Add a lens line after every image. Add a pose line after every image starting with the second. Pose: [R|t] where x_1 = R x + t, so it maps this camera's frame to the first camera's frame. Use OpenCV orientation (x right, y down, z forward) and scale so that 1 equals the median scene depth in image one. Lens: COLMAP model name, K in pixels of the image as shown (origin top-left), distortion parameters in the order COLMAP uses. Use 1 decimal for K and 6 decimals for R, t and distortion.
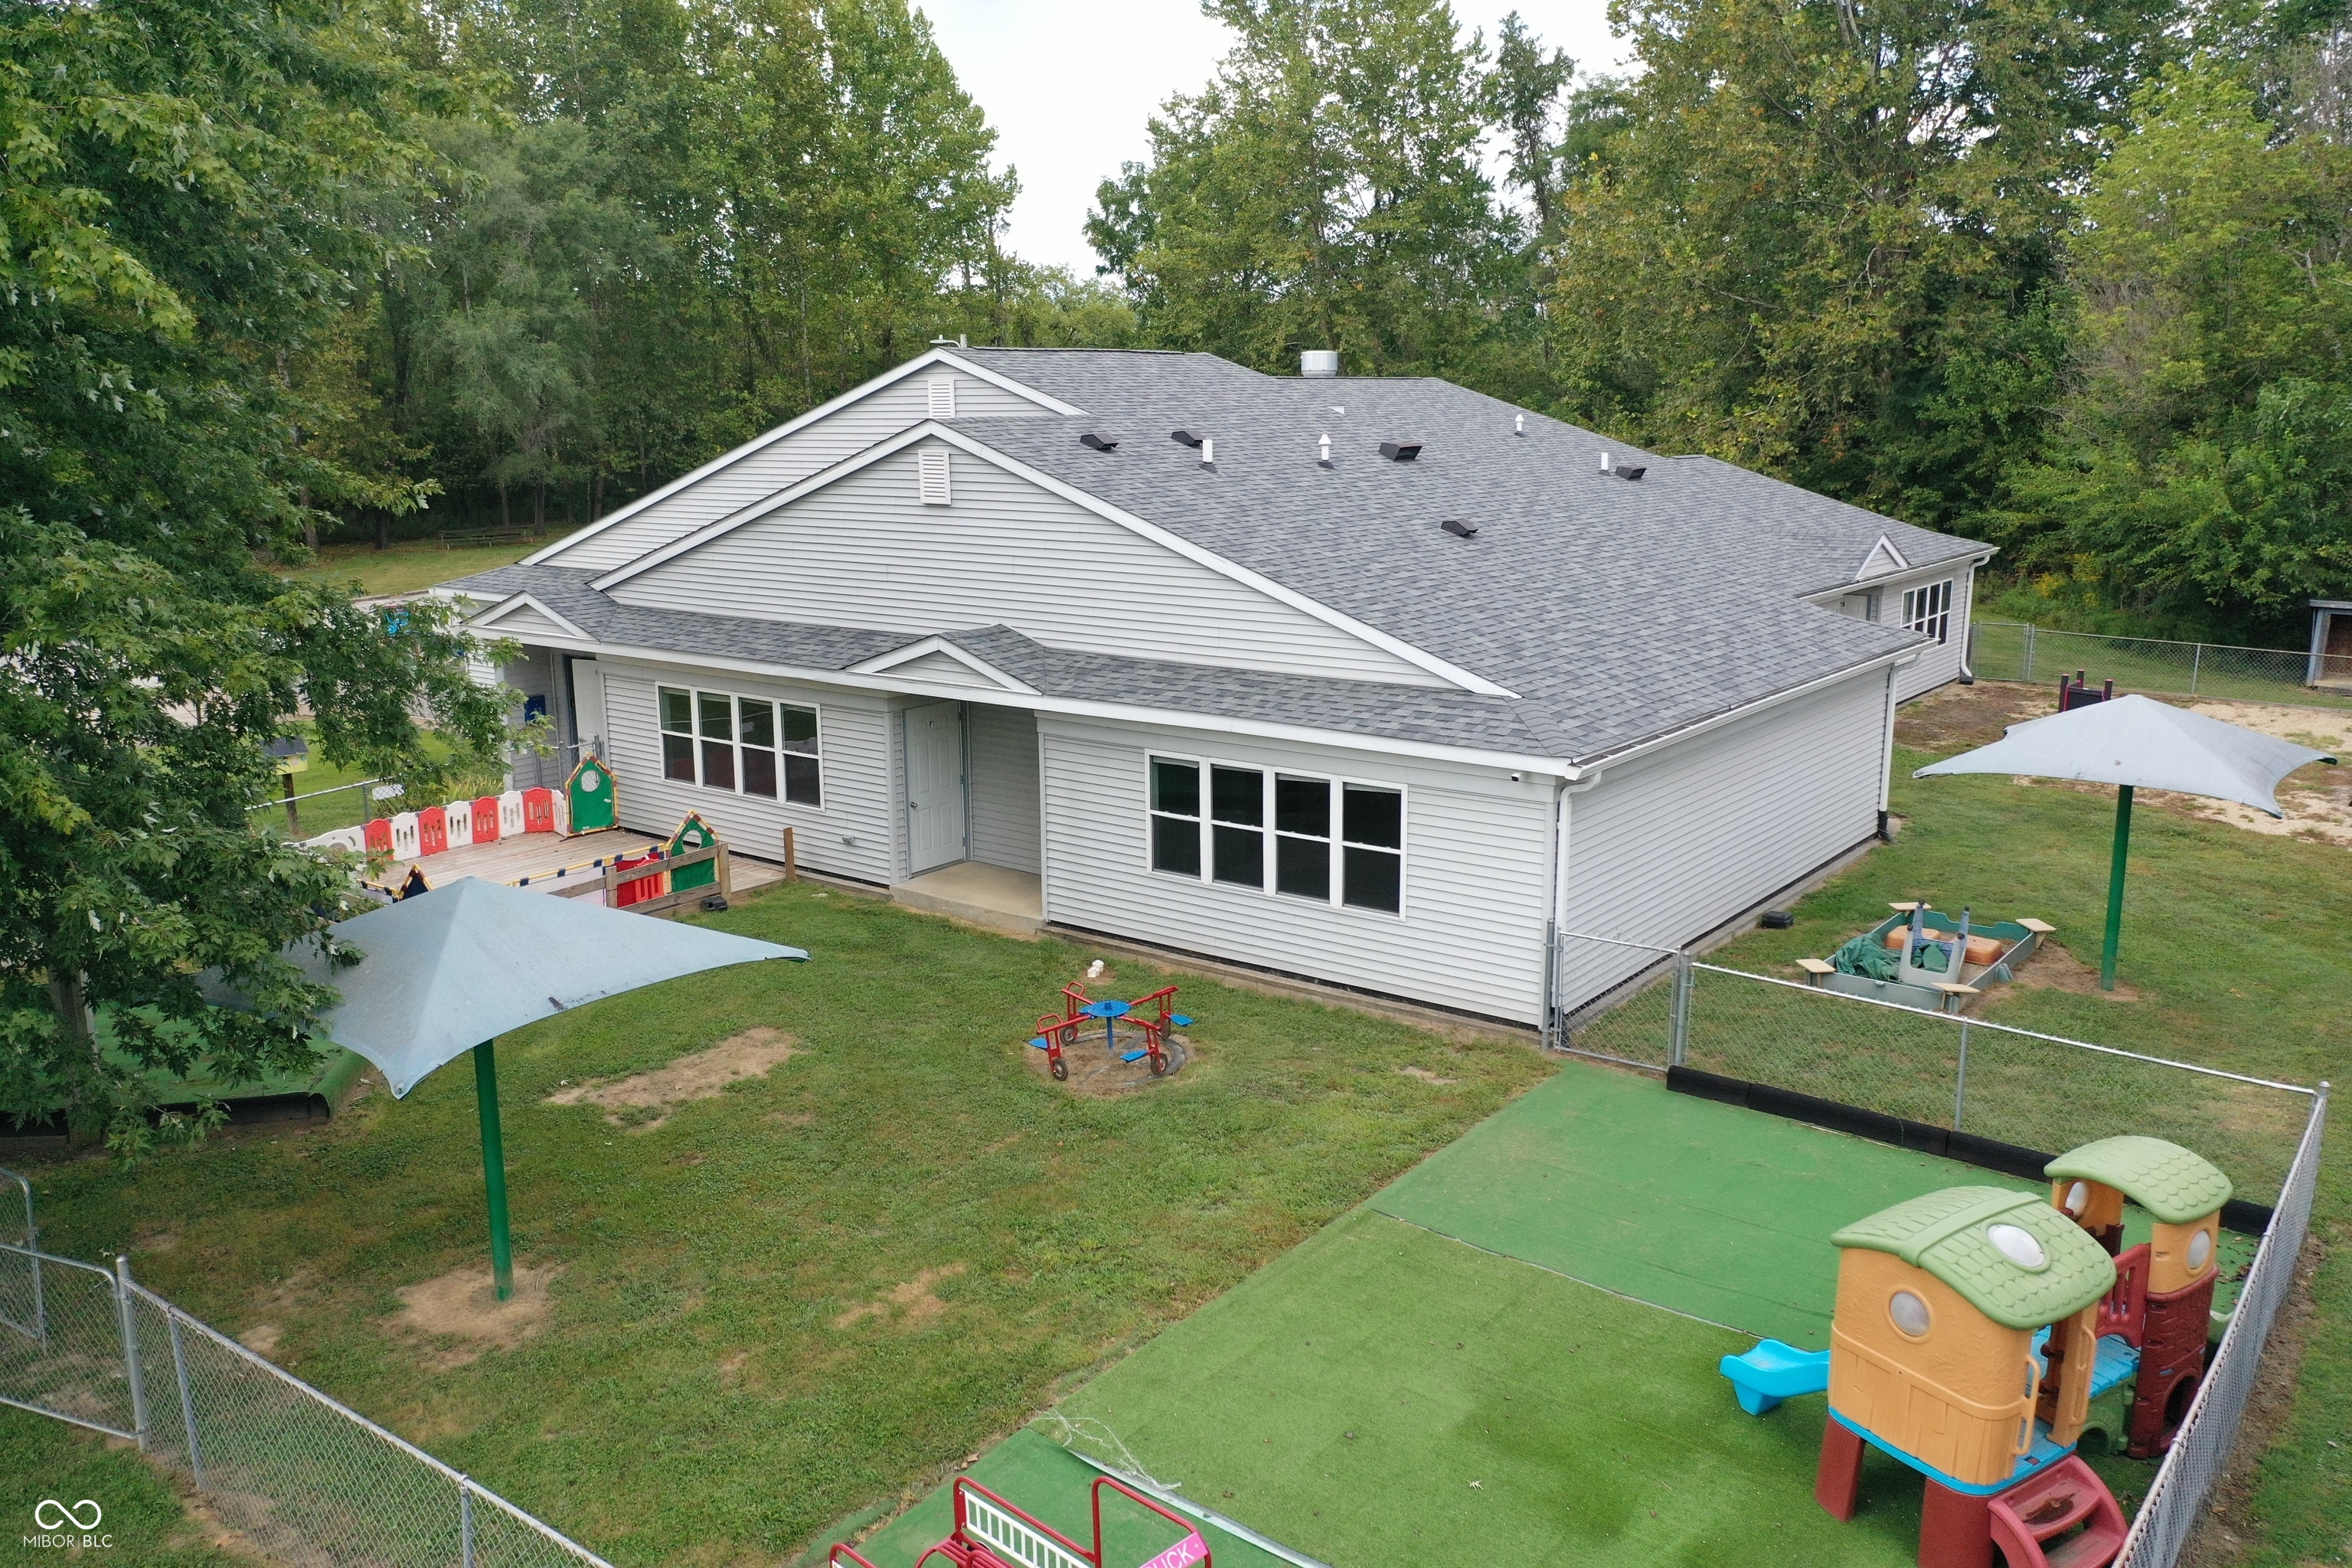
lens RADIAL K [[1865.9, 0, 1176.0], [0, 1865.9, 785.2], [0, 0, 1]] dist [0.001320, 0.006751]
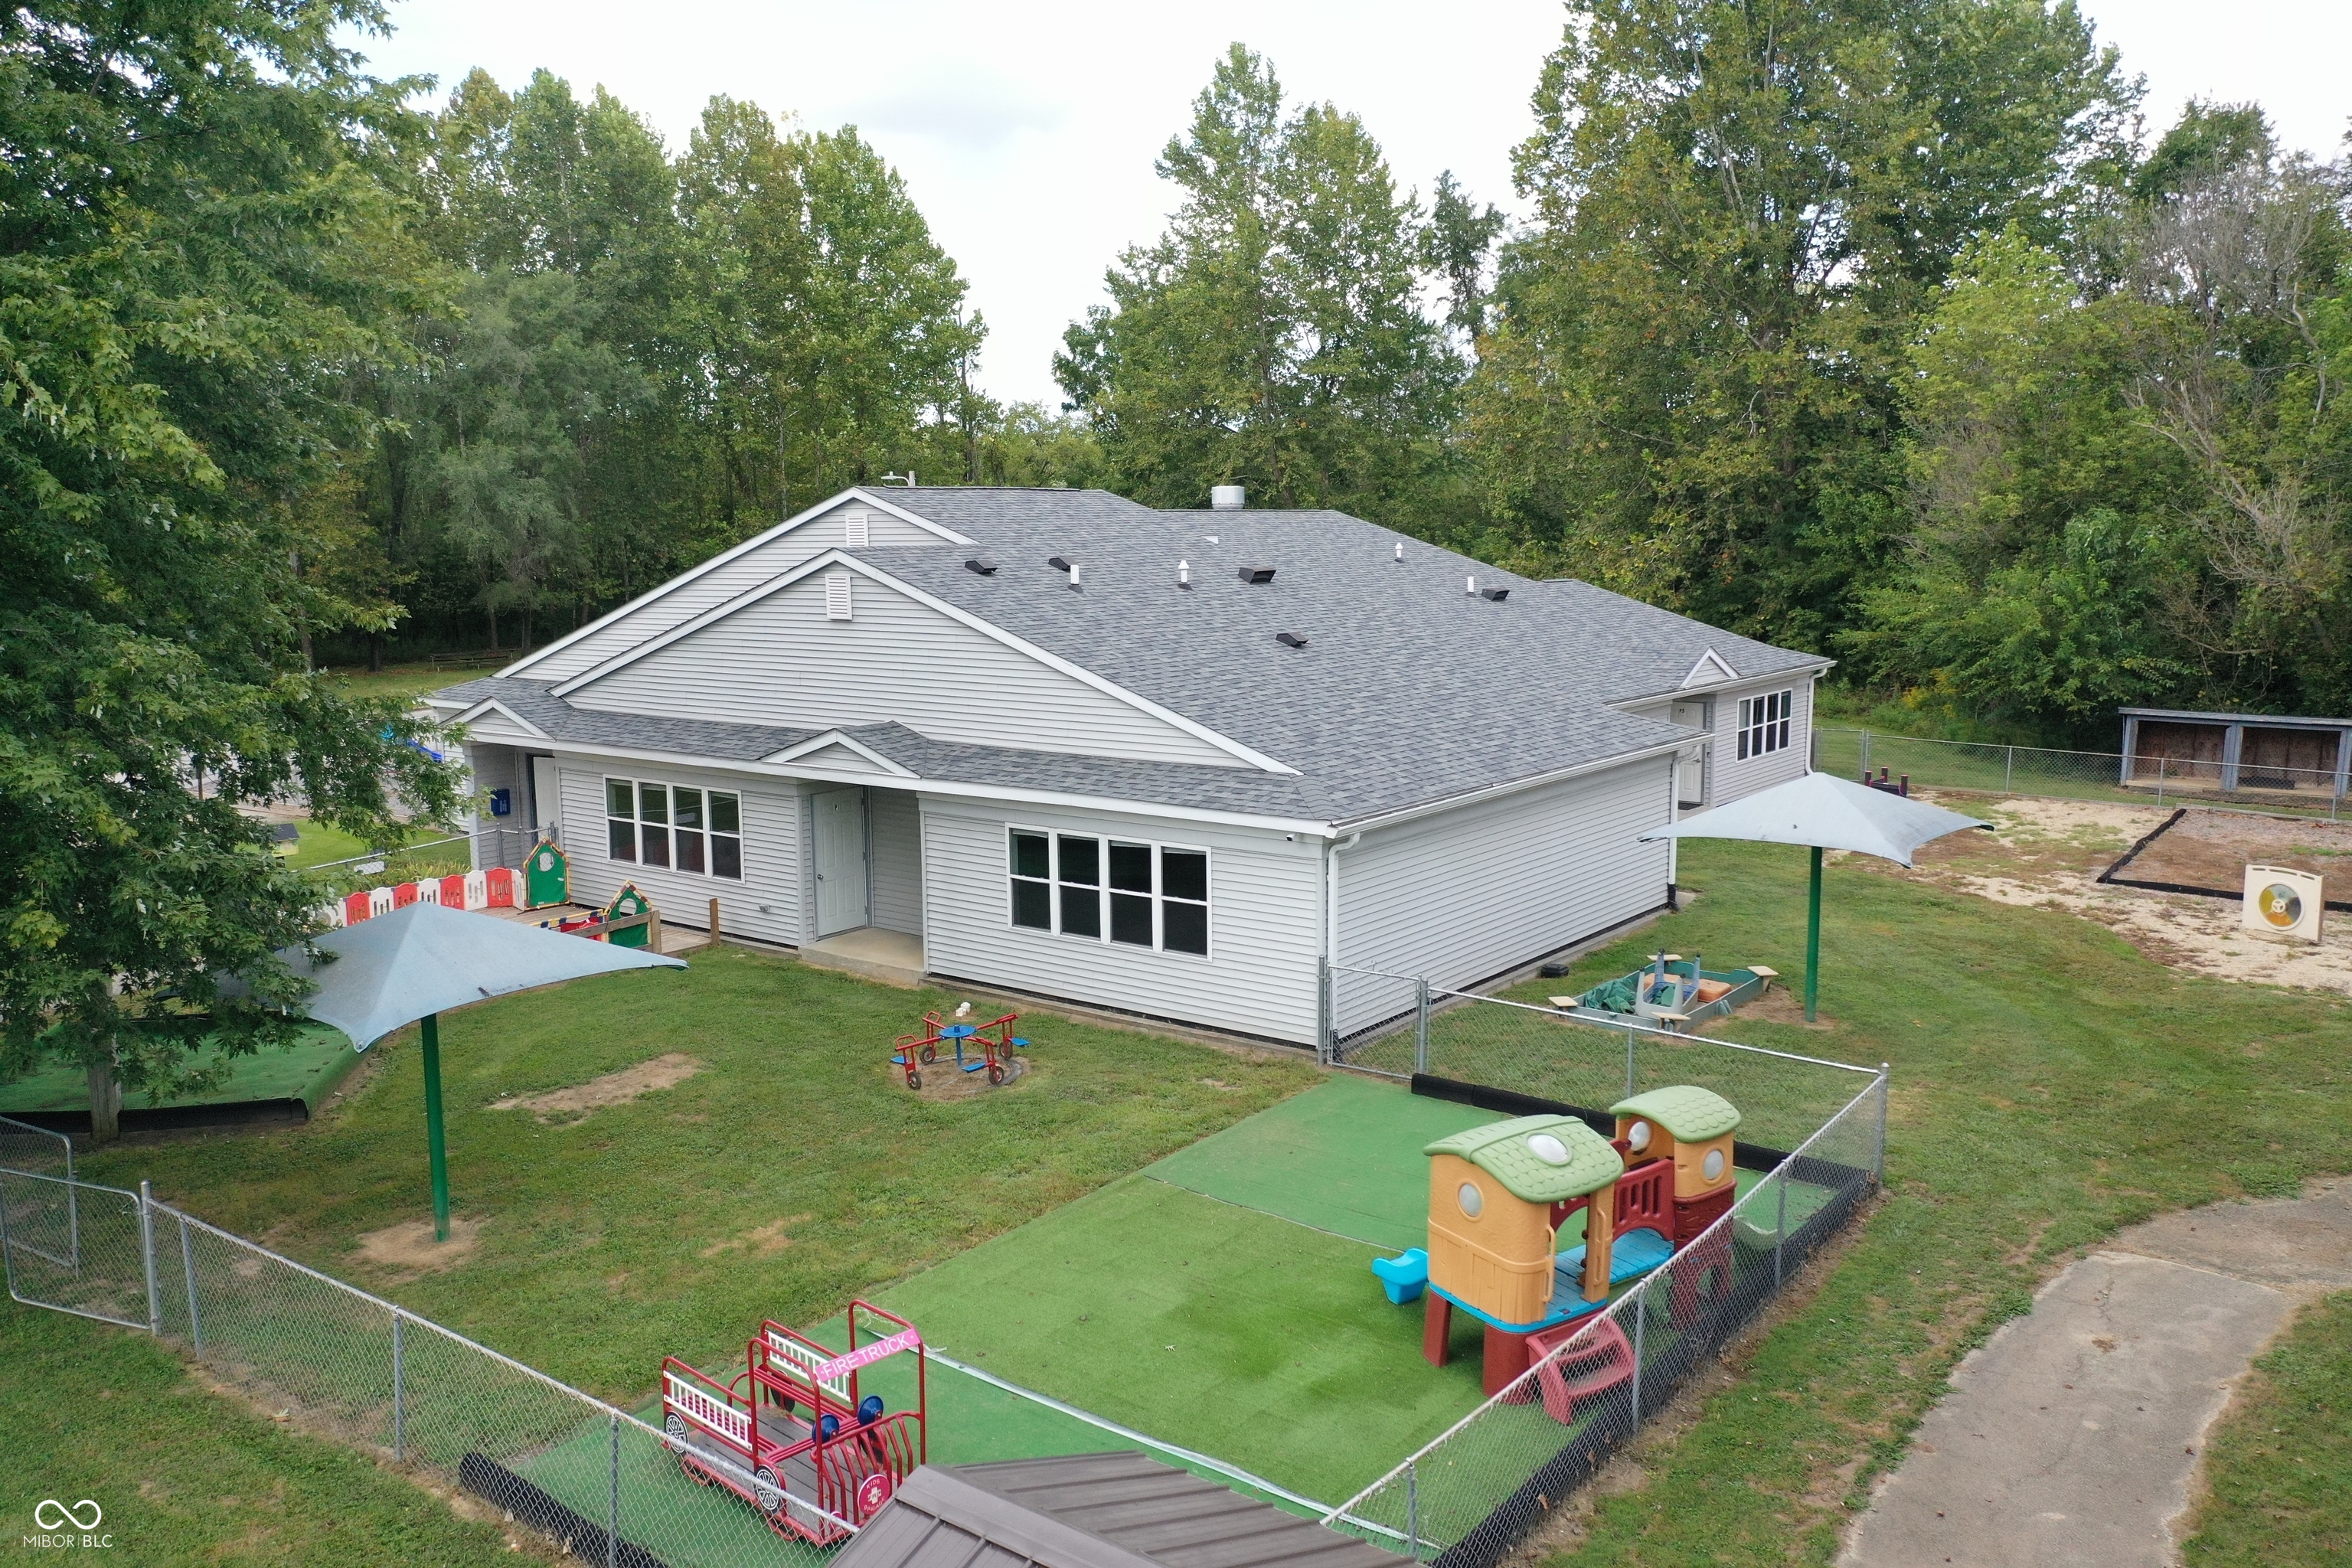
lens RADIAL K [[1865.9, 0, 1176.3], [0, 1865.9, 787.2], [0, 0, 1]] dist [0.001320, 0.006751]
pose [[0.999991, -0.002451, 0.003468, 0.076024], [0.002675, 0.997819, -0.065952, 0.031606], [-0.003299, 0.065961, 0.997817, -0.160521]]
